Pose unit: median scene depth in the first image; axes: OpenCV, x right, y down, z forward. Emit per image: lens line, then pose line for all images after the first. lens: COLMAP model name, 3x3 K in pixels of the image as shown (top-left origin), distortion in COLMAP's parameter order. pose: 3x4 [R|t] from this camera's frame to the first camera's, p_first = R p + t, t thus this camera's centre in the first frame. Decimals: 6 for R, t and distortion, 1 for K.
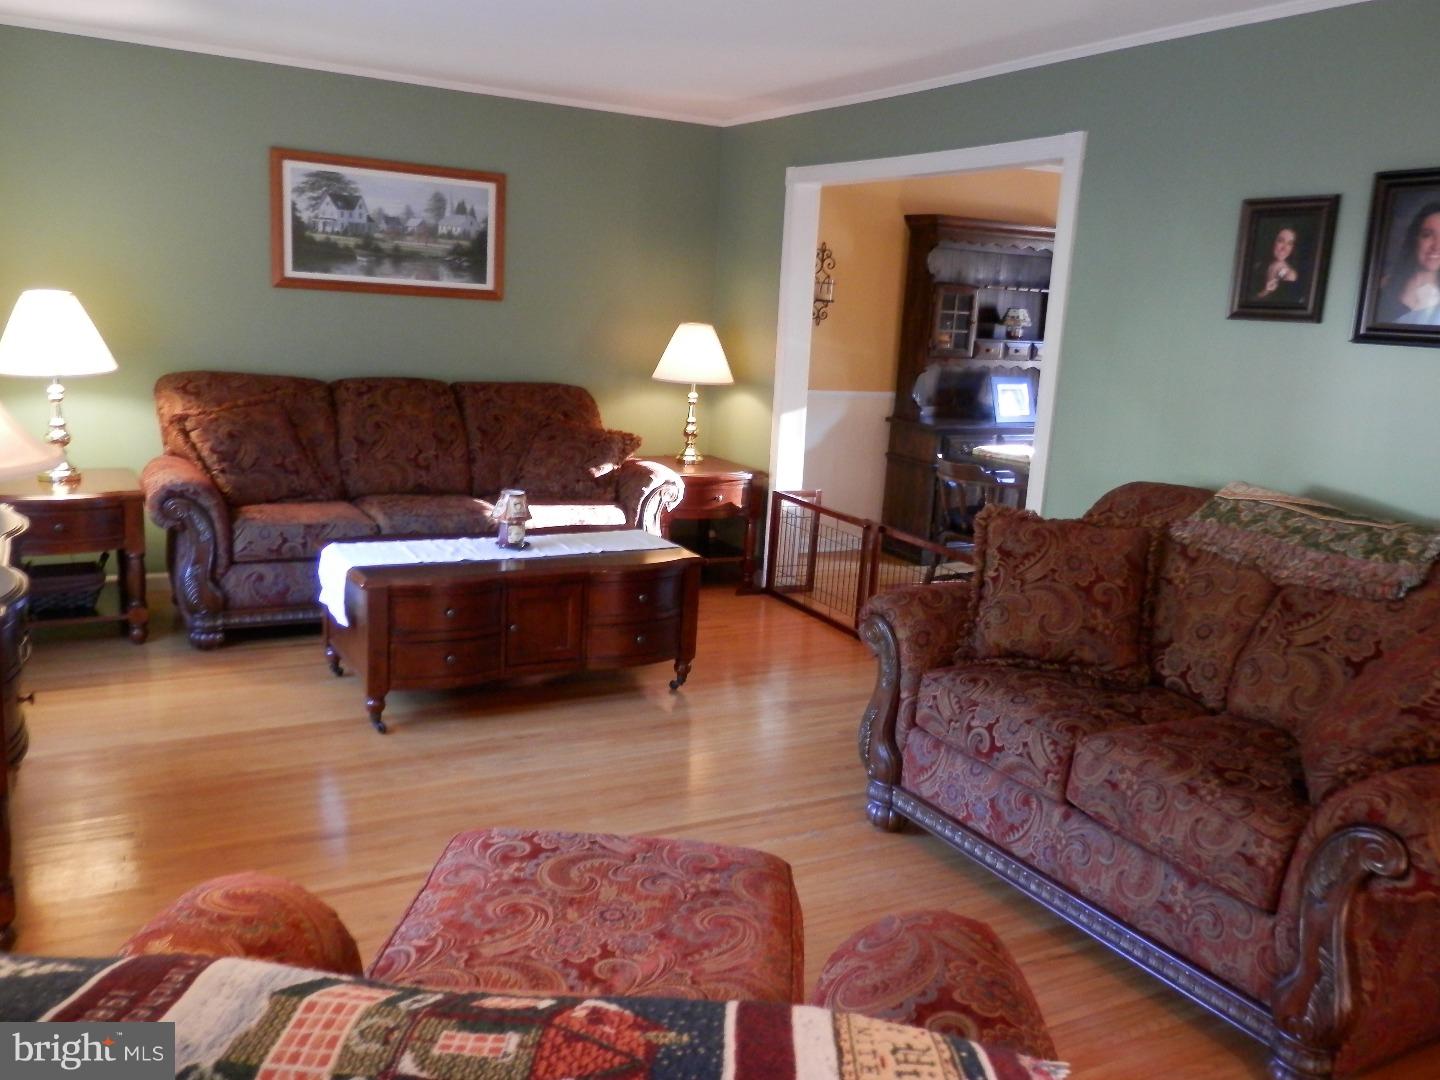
lens RADIAL K [[1186.6, 0, 712.3], [0, 1186.6, 529.2], [0, 0, 1]] dist [0.003653, 0.012598]
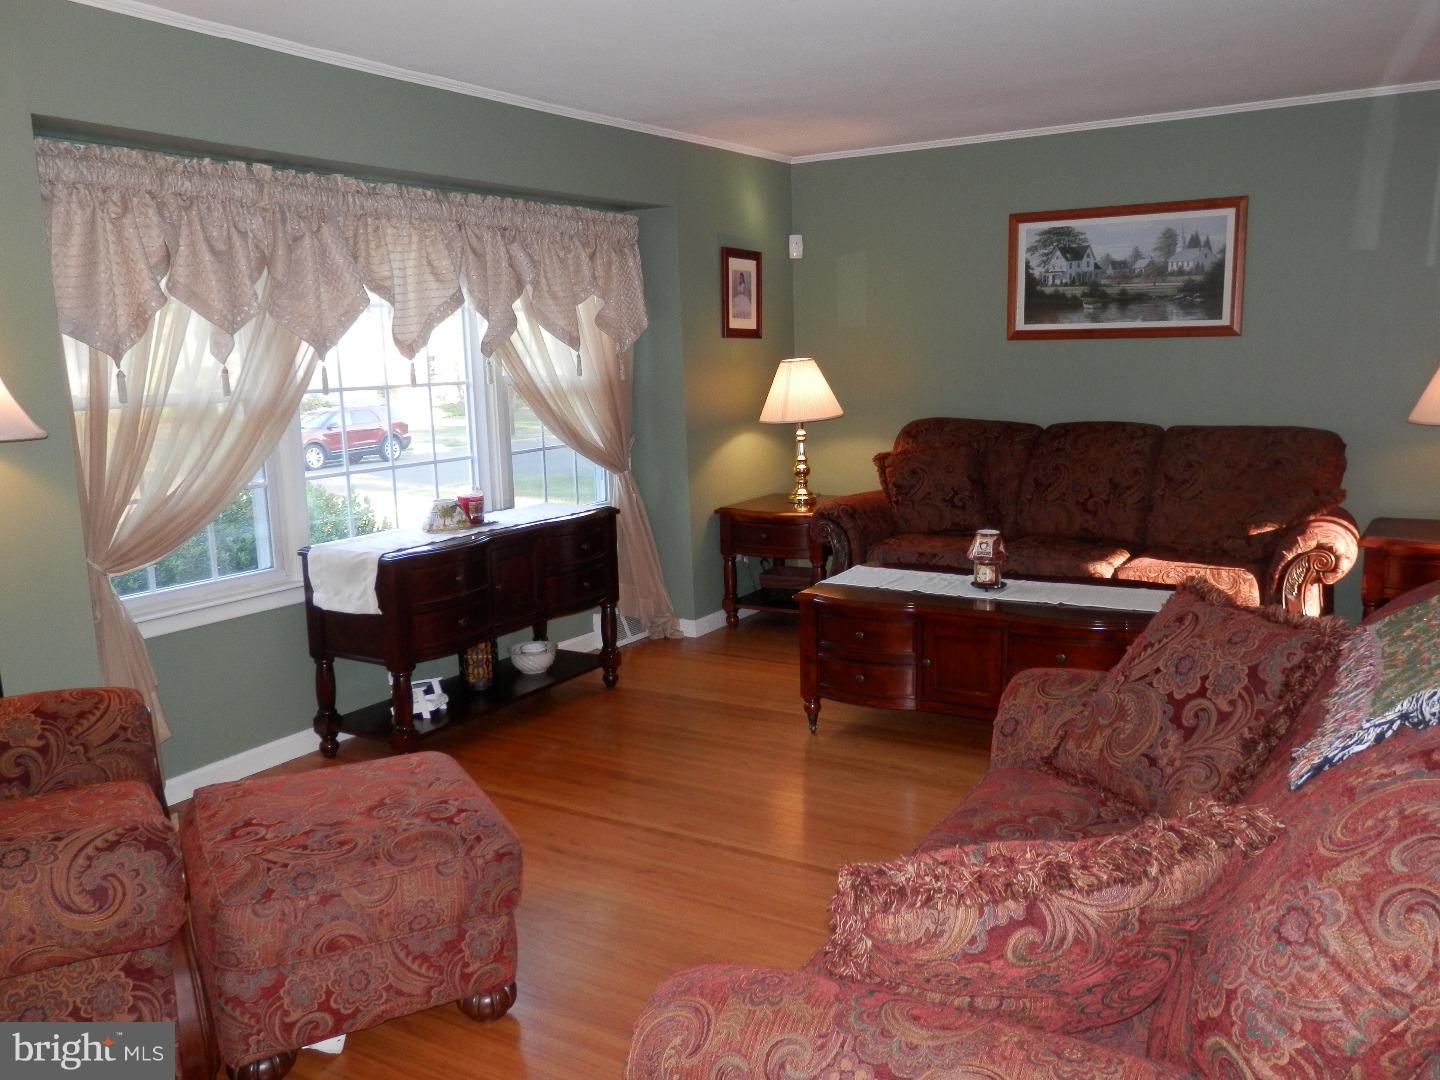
lens RADIAL K [[1186.6, 0, 709.9], [0, 1186.6, 549.8], [0, 0, 1]] dist [0.003653, 0.012598]
pose [[0.476288, 0.085329, -0.875139, 0.466321], [-0.108203, 0.993403, 0.037972, -0.023181], [0.872607, 0.076607, 0.482379, 0.240352]]
